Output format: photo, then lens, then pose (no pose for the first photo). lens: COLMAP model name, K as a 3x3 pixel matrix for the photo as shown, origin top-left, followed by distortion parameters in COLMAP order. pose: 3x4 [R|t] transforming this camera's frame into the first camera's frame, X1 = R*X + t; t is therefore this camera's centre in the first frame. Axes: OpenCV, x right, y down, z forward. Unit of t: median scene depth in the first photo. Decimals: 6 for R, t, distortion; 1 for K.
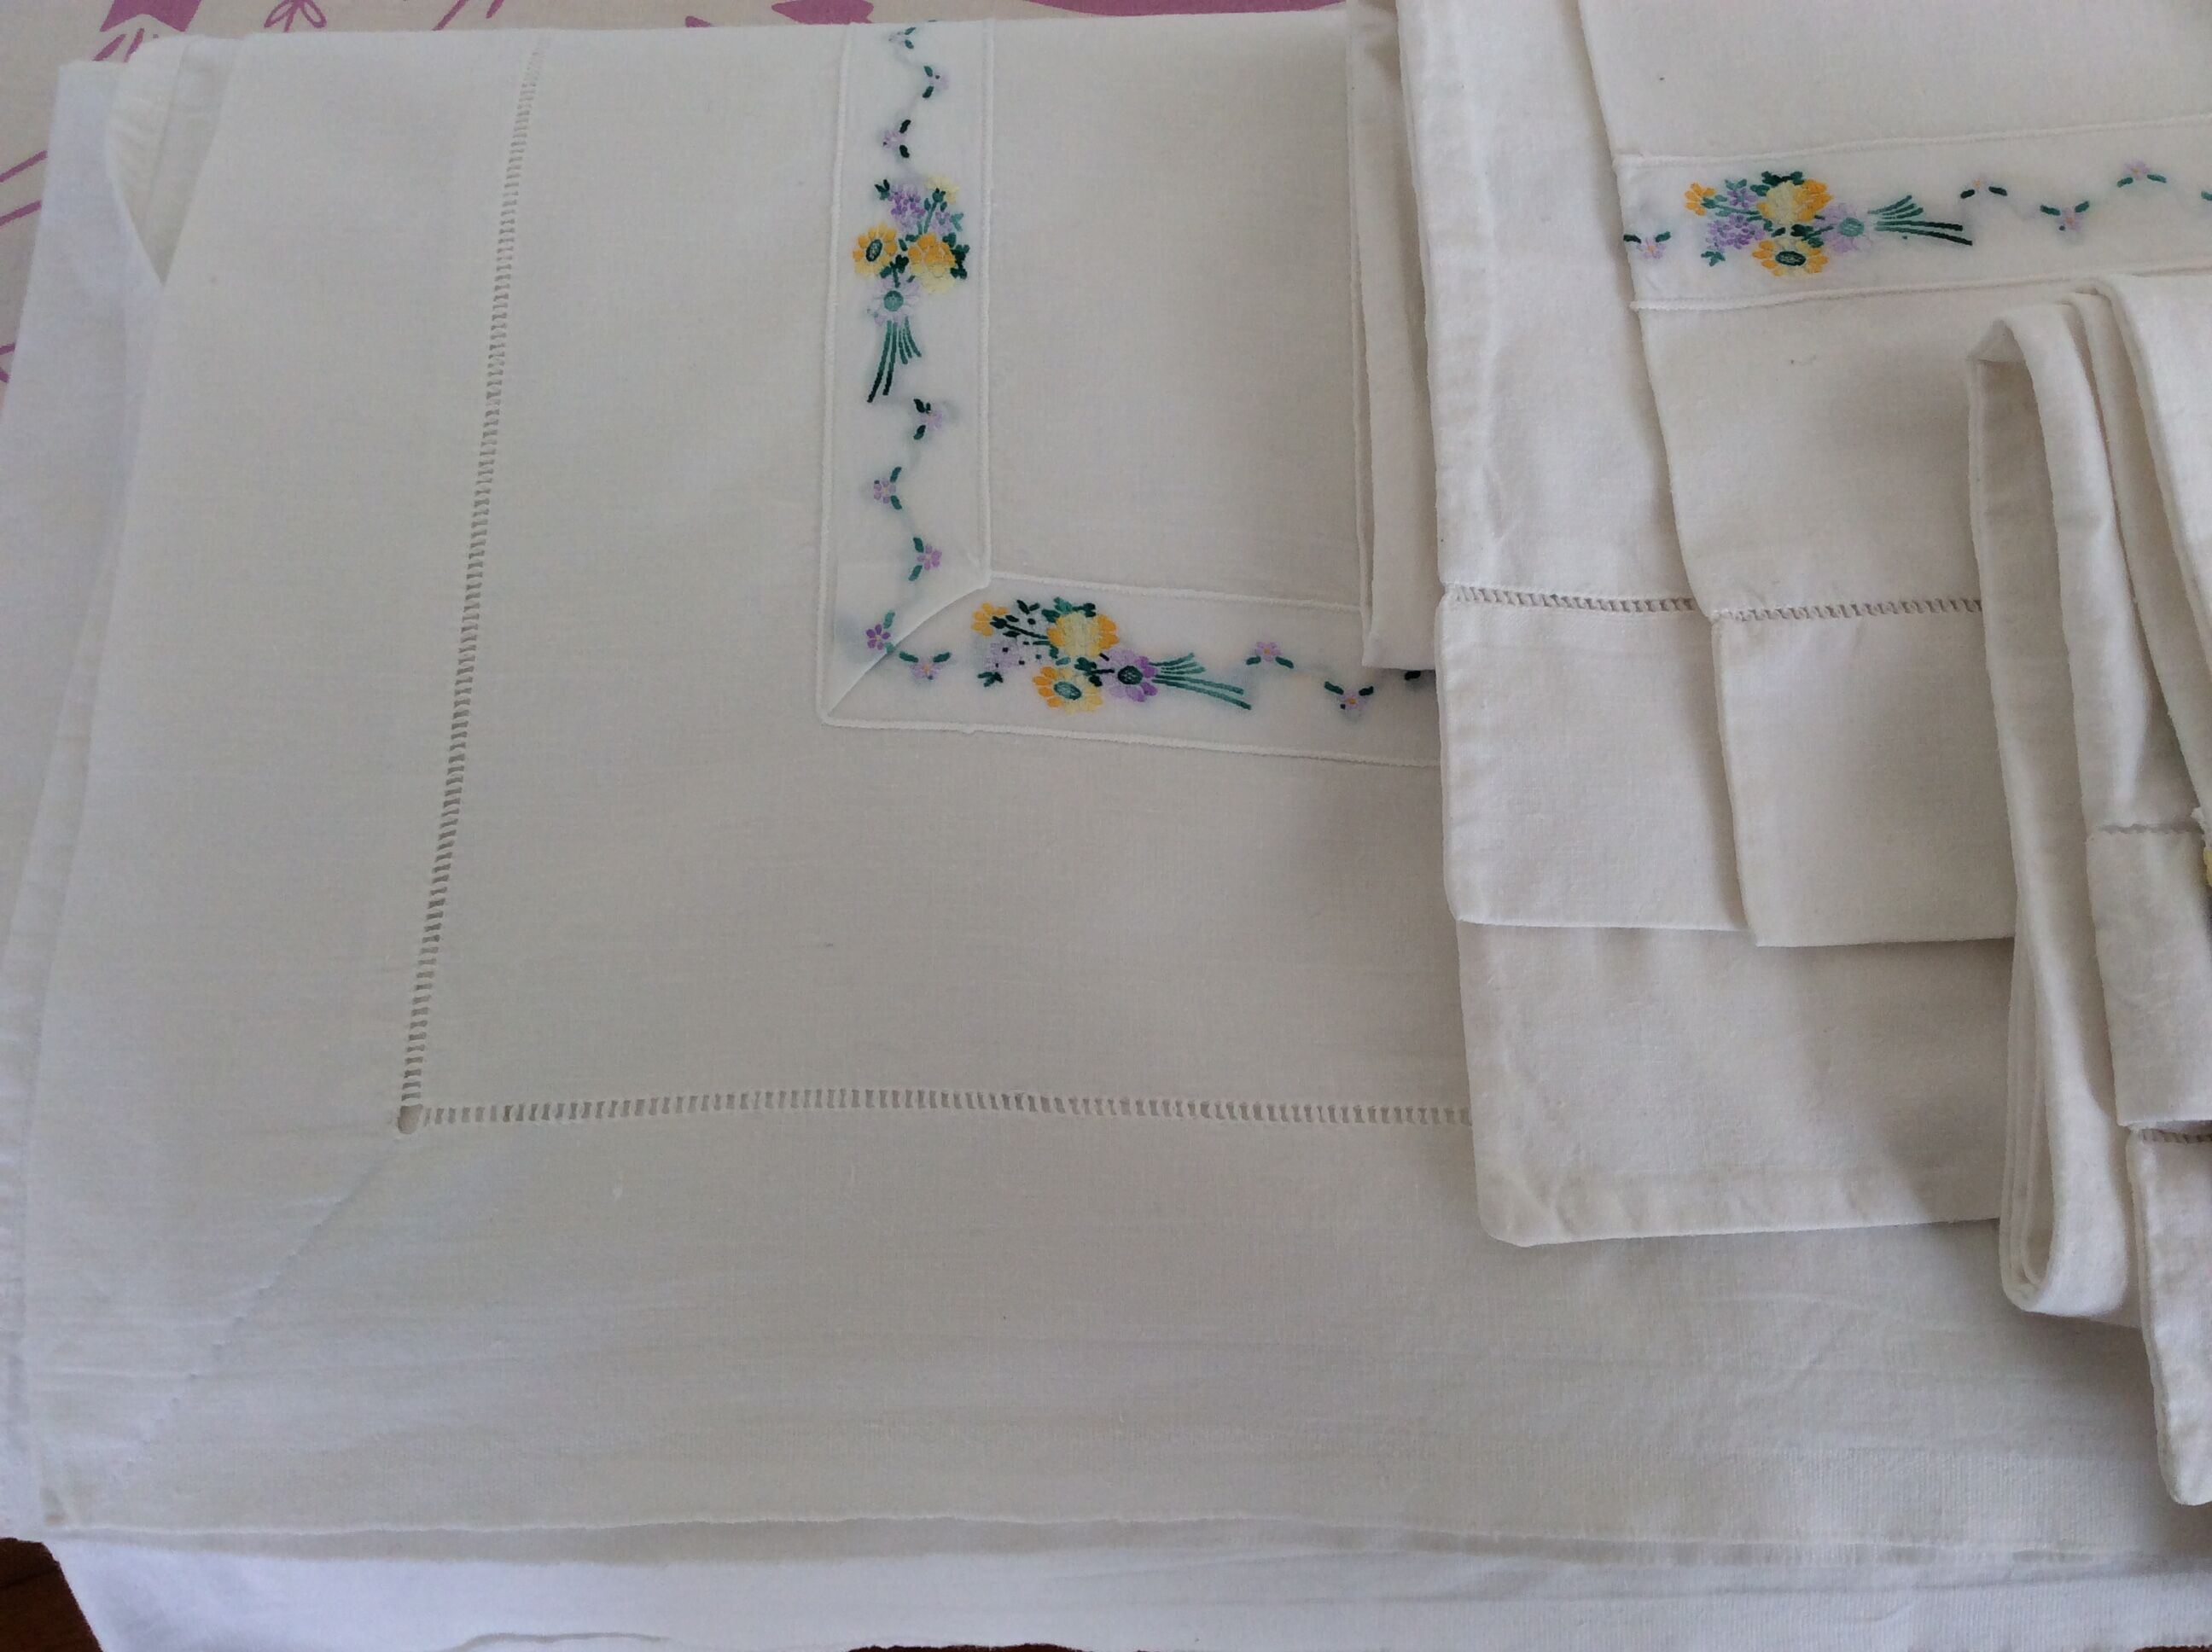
lens RADIAL K [[2062.8, 0, 1106.0], [0, 2062.8, 826.0], [0, 0, 1]] dist [0.183092, -0.266630]
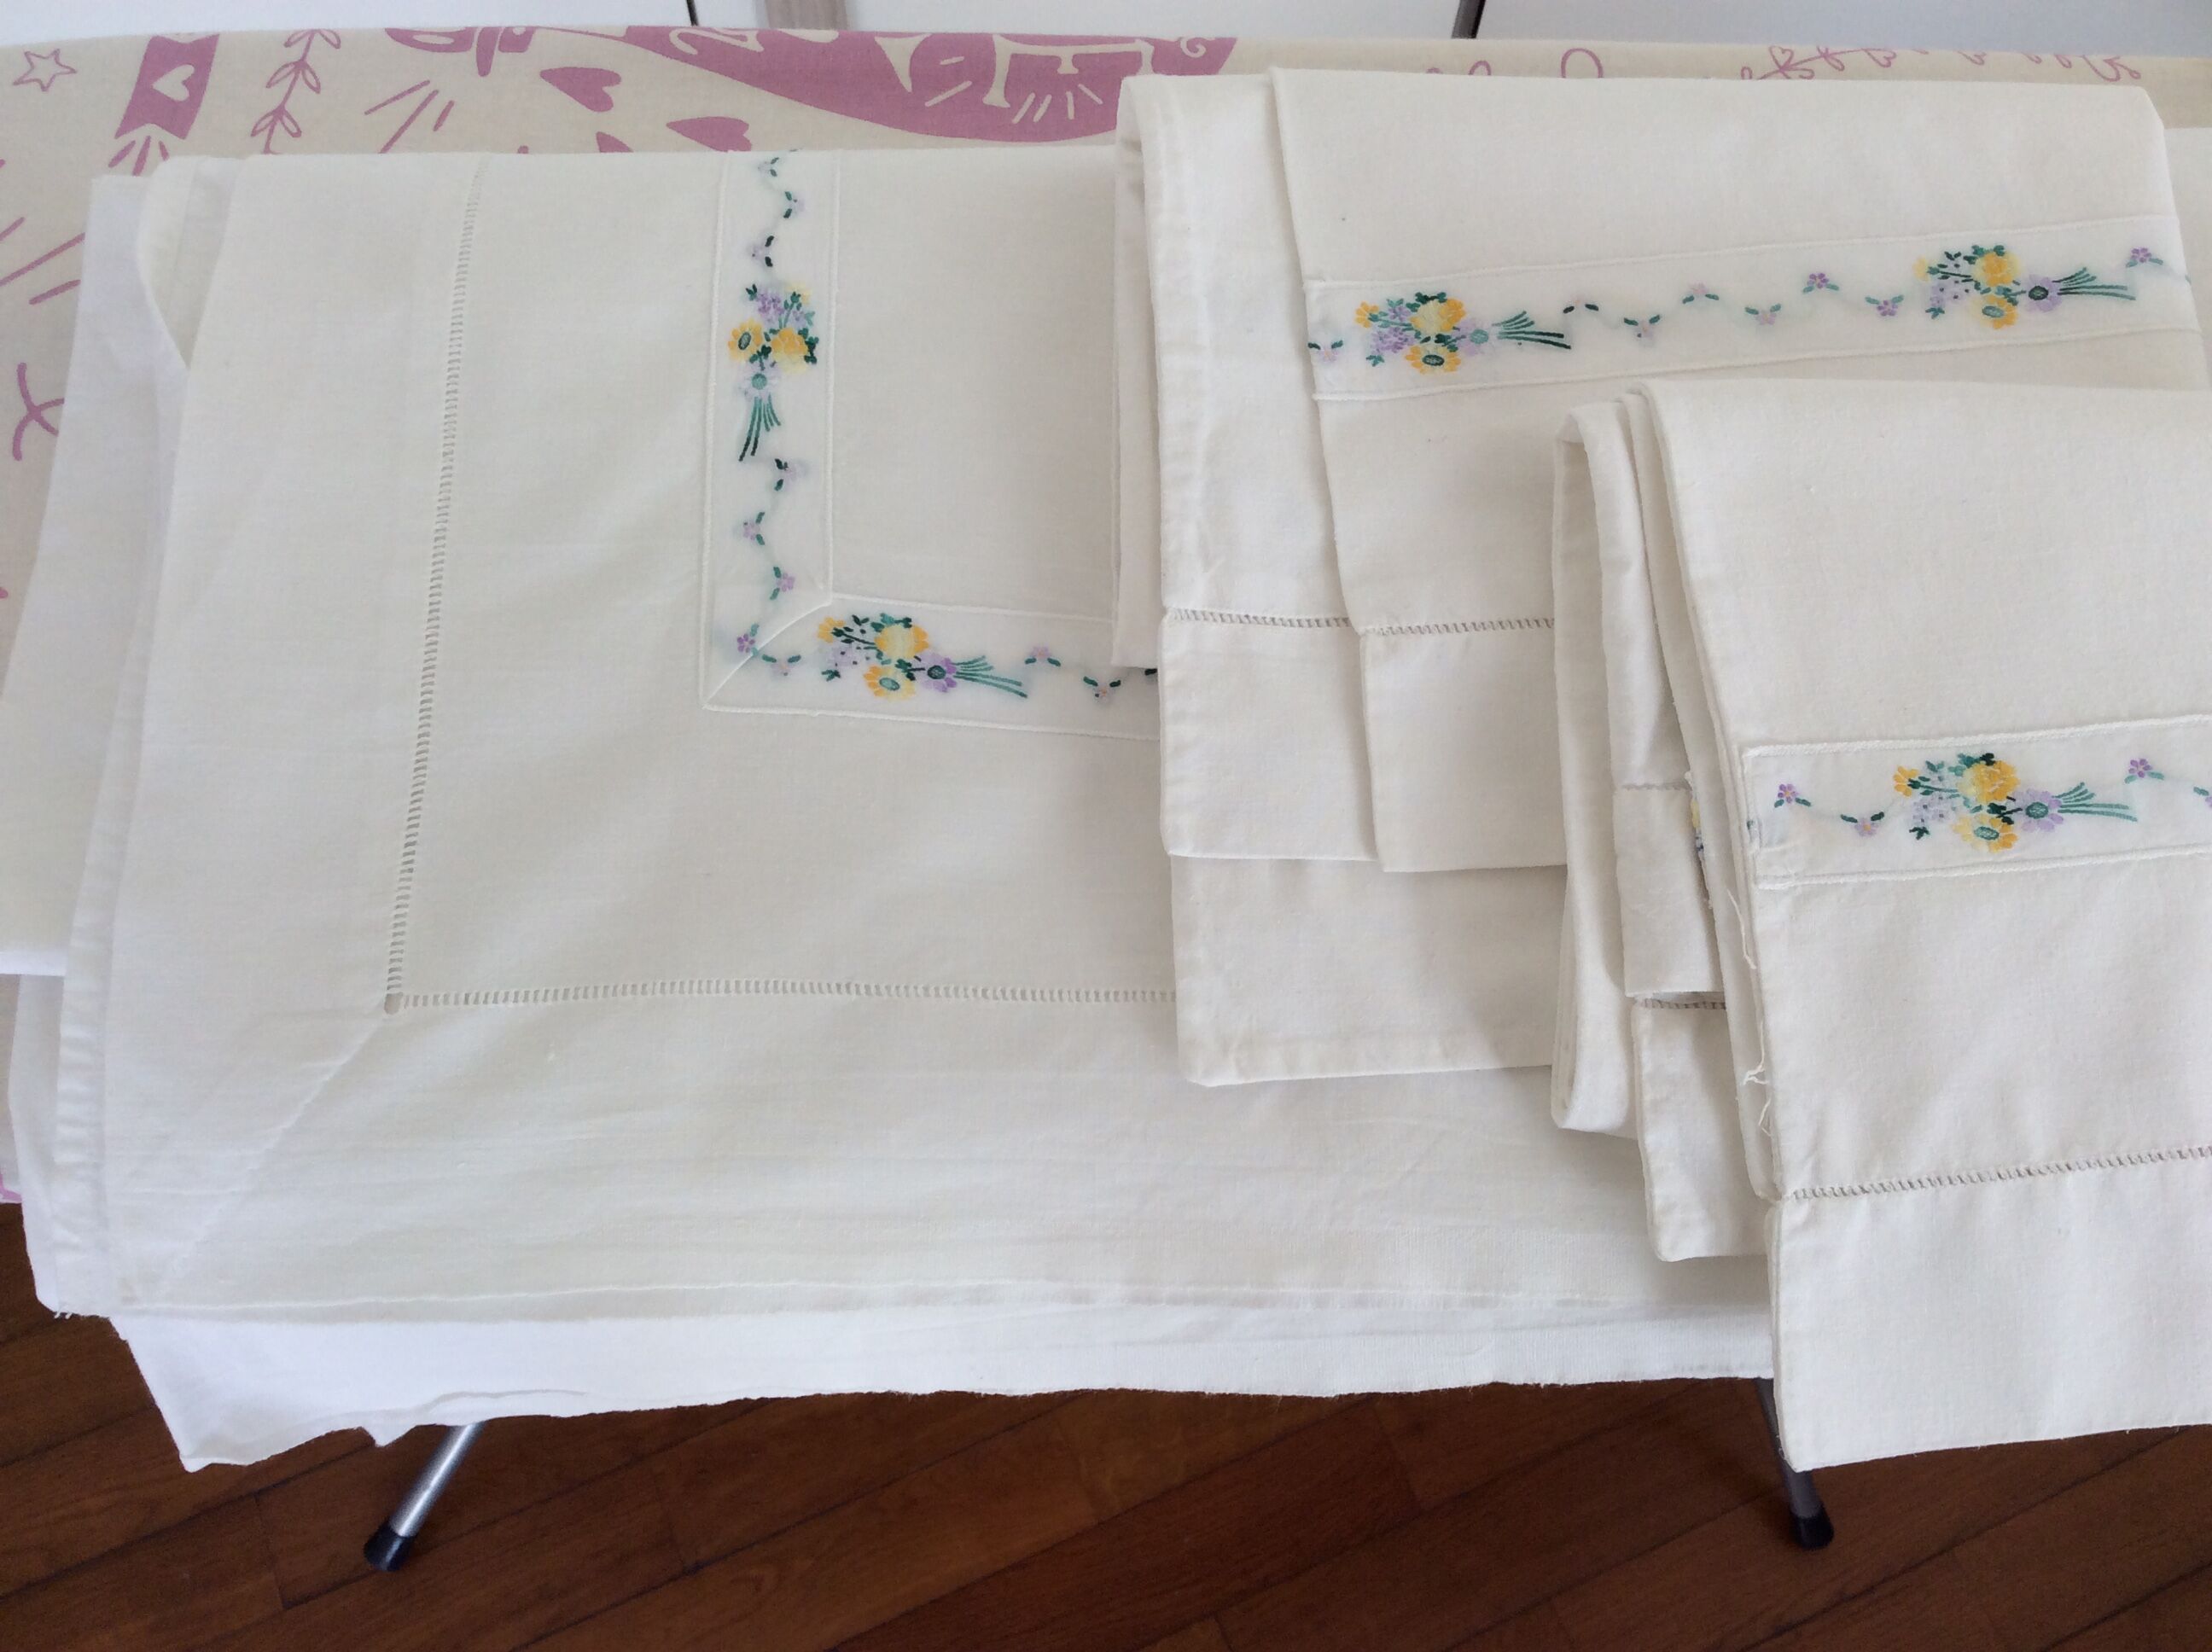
lens RADIAL K [[2038.4, 0, 1108.5], [0, 2038.4, 791.6], [0, 0, 1]] dist [0.186542, -0.268283]
pose [[0.999101, -0.001881, 0.042360, 0.066730], [0.001329, 0.999914, 0.013061, -0.012904], [-0.042381, -0.012993, 0.999017, -0.327583]]
